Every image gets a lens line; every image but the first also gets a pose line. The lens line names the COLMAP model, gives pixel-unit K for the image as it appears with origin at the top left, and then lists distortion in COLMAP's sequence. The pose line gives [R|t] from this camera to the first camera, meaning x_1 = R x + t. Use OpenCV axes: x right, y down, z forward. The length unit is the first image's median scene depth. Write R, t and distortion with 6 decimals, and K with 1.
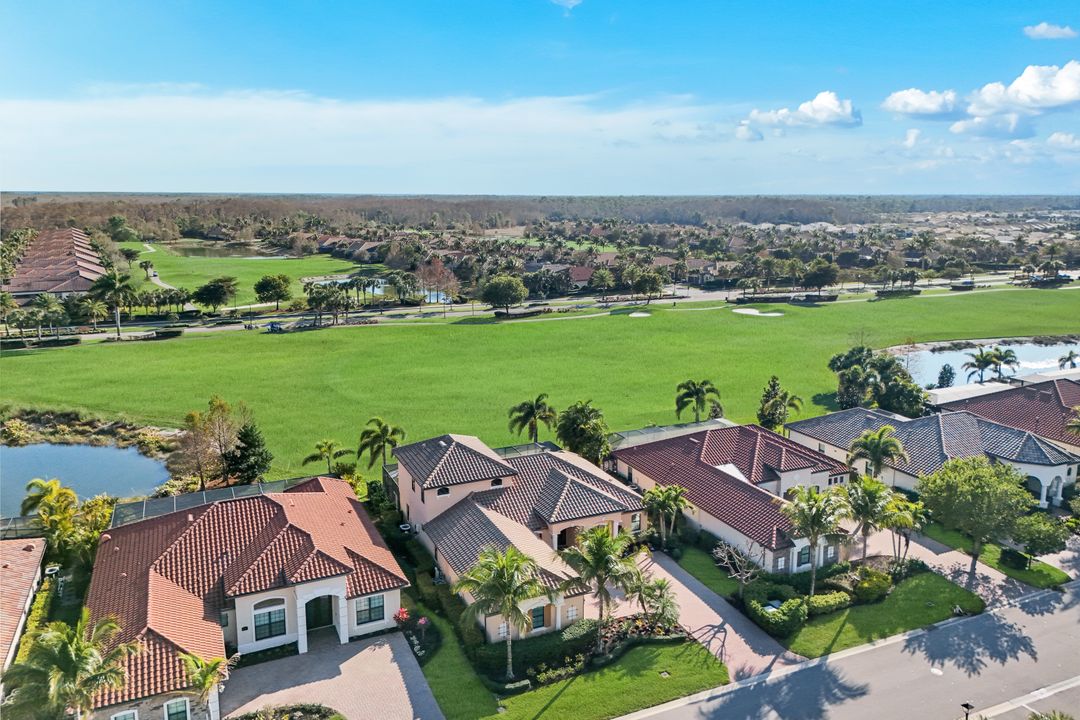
lens RADIAL K [[779.8, 0, 540.0], [0, 779.8, 360.0], [0, 0, 1]] dist [0.096762, -0.121010]
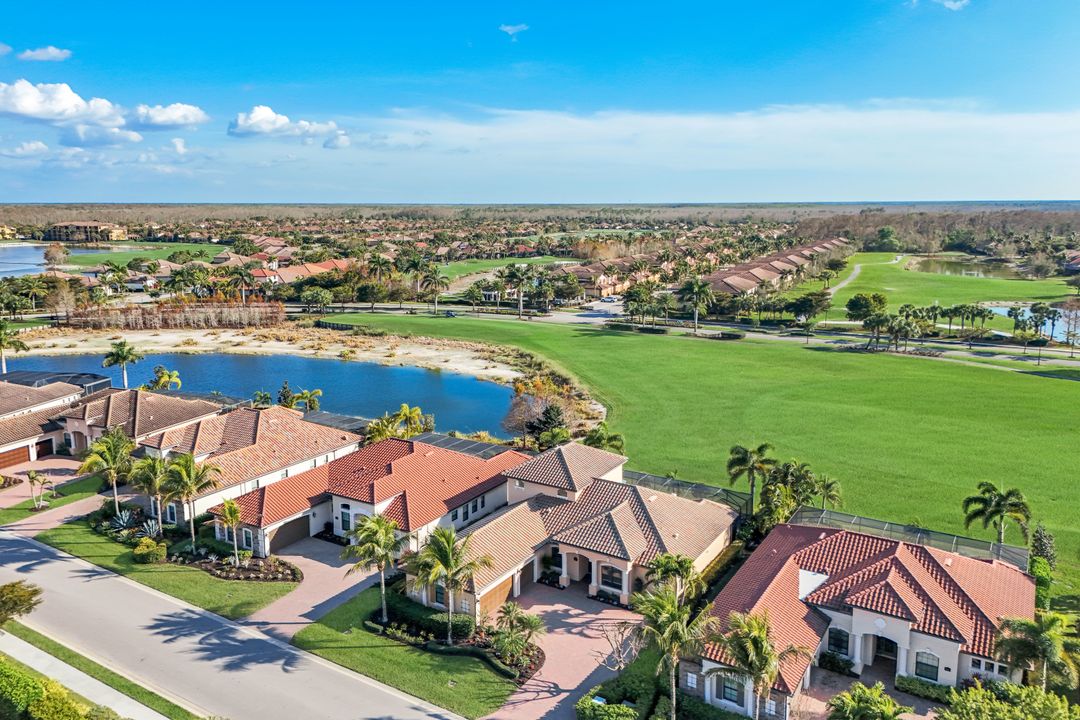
lens RADIAL K [[802.0, 0, 553.5], [0, 802.0, 328.4], [0, 0, 1]] dist [0.060750, 0.000321]
pose [[0.559528, 0.128209, -0.818835, 0.718167], [-0.171244, 0.984528, 0.037137, -0.093700], [0.810928, 0.119441, 0.572826, 0.284184]]
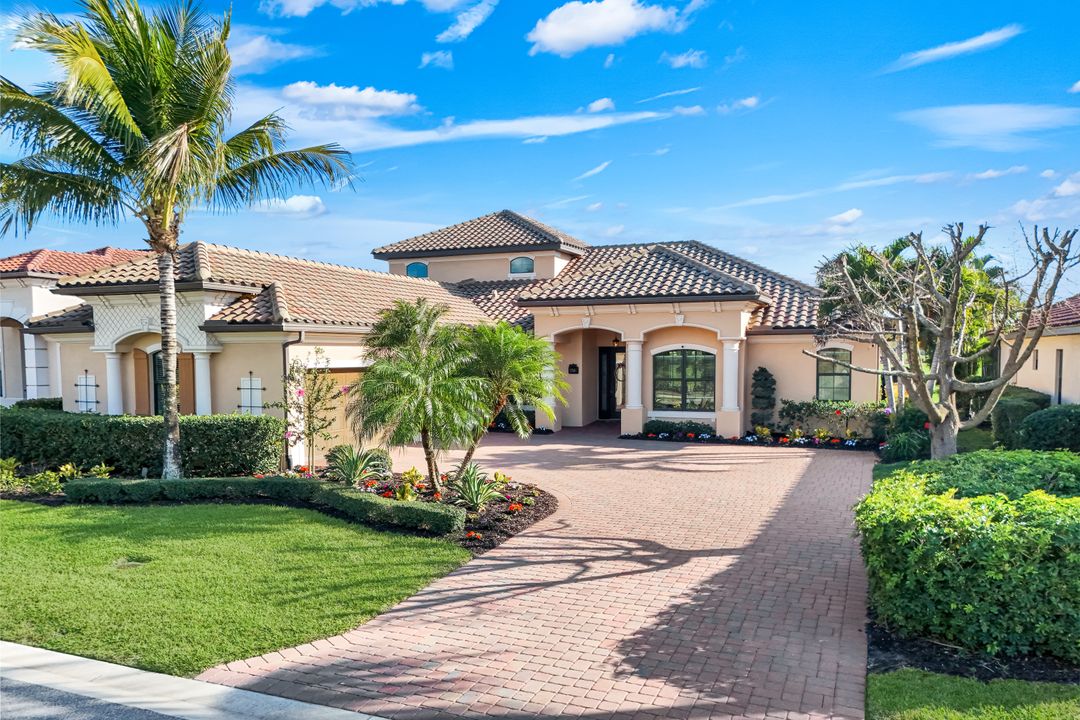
lens RADIAL K [[782.9, 0, 543.8], [0, 782.9, 338.5], [0, 0, 1]] dist [0.101334, -0.106596]
pose [[0.679699, -0.014497, -0.733348, 0.260708], [-0.145502, 0.977271, -0.154176, 0.237905], [0.718915, 0.211497, 0.662140, 0.619185]]
